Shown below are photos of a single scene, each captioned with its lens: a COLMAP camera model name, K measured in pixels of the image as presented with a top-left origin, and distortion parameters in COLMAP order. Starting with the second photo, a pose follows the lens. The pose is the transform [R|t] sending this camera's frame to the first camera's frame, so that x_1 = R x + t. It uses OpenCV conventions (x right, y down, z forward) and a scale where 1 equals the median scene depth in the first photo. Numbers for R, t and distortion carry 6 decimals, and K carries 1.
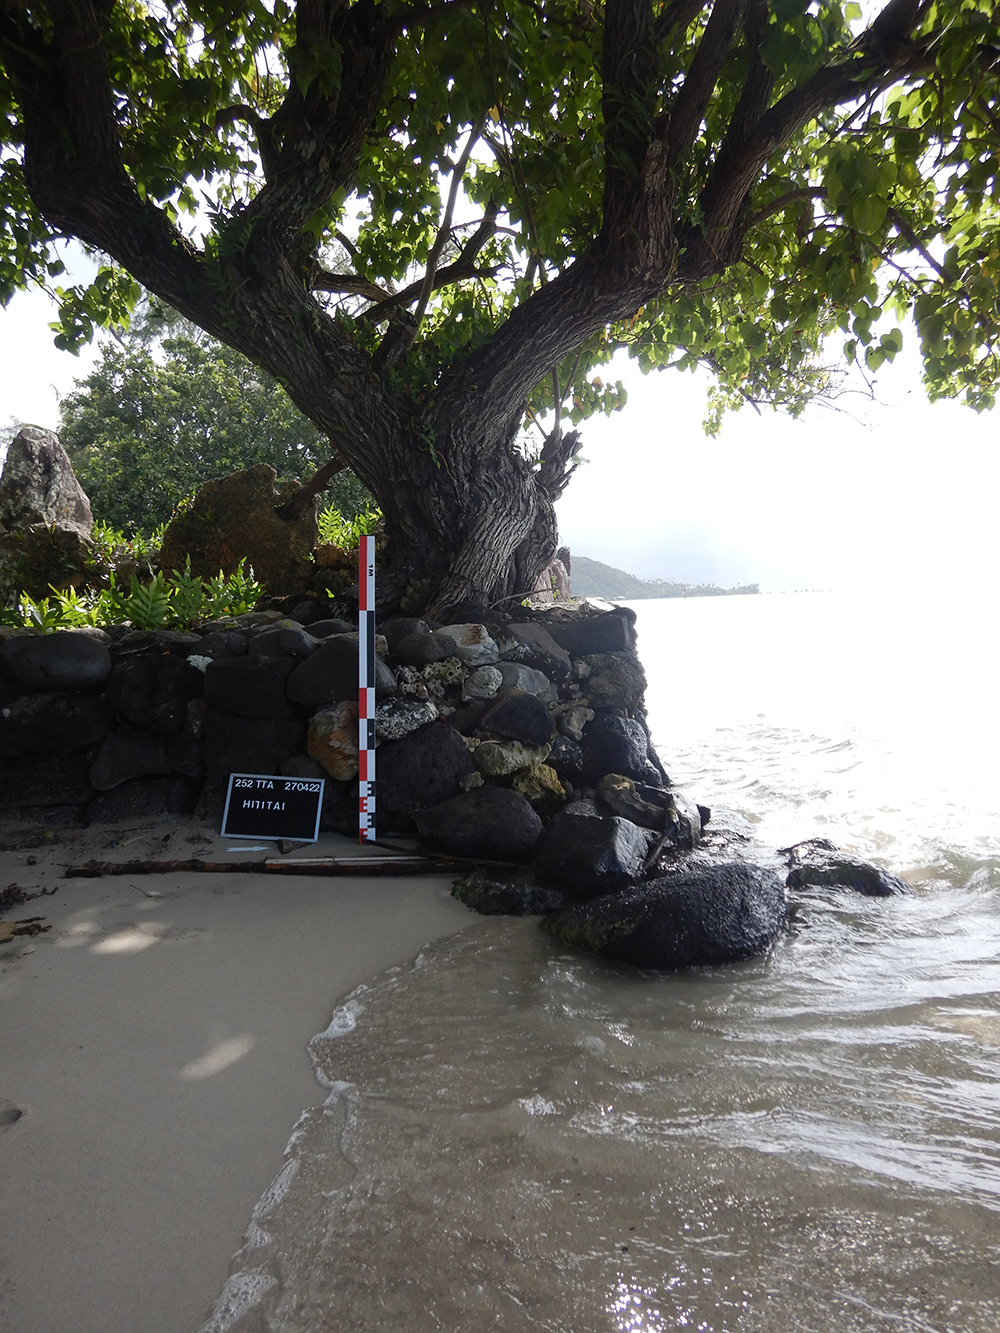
lens RADIAL K [[939.0, 0, 501.9], [0, 939.0, 667.9], [0, 0, 1]] dist [0.008996, -0.004488]
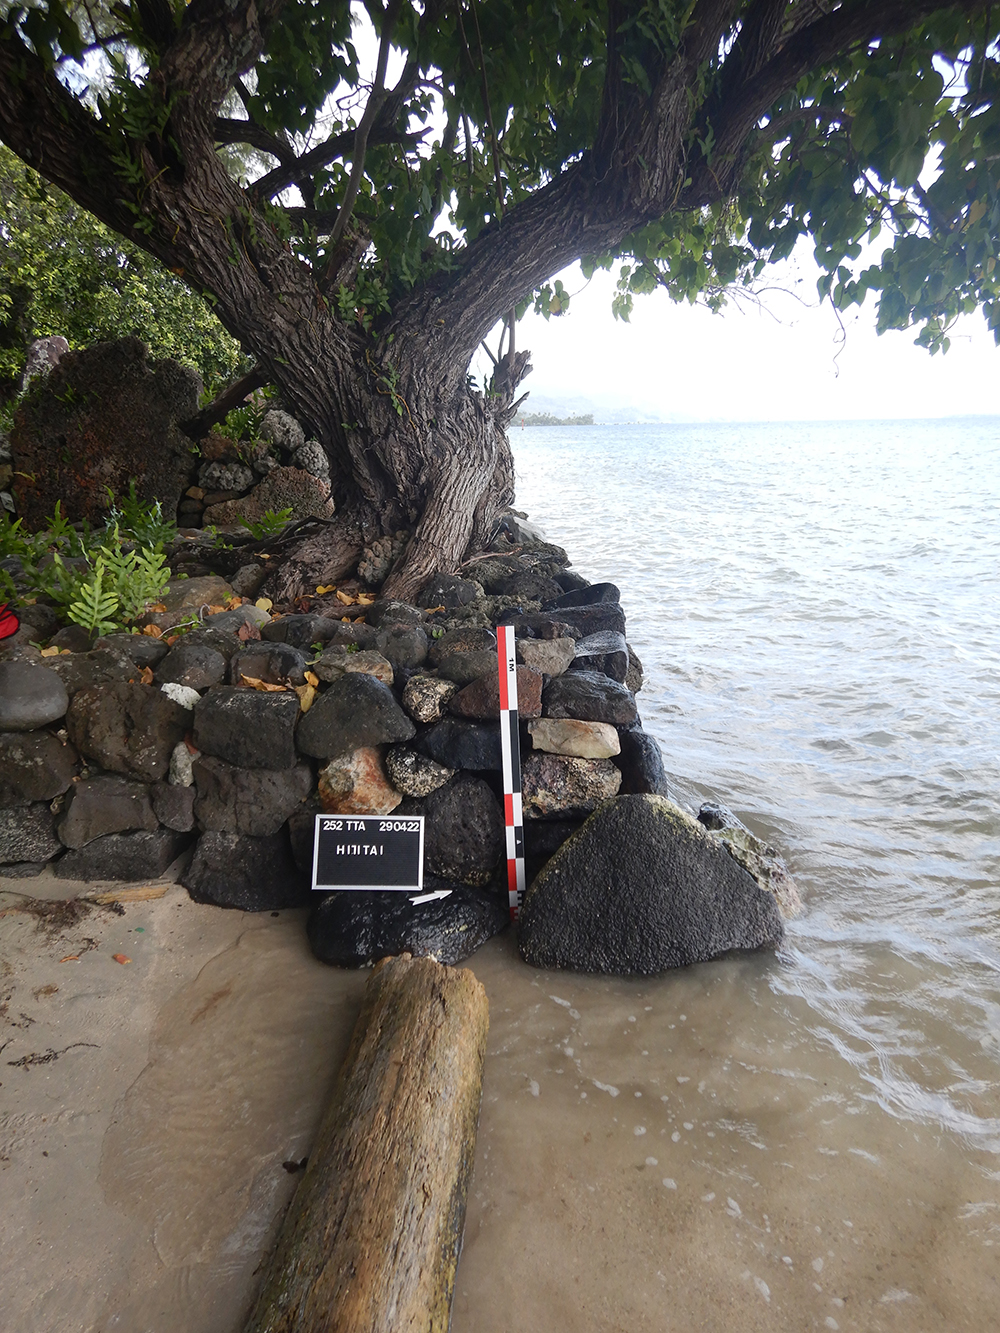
lens RADIAL K [[939.0, 0, 498.7], [0, 939.0, 665.5], [0, 0, 1]] dist [0.008996, -0.004488]
pose [[0.985538, -0.011506, 0.169062, -0.126936], [-0.018334, 0.984594, 0.173891, -0.134537], [-0.168458, -0.174476, 0.970144, 0.082664]]
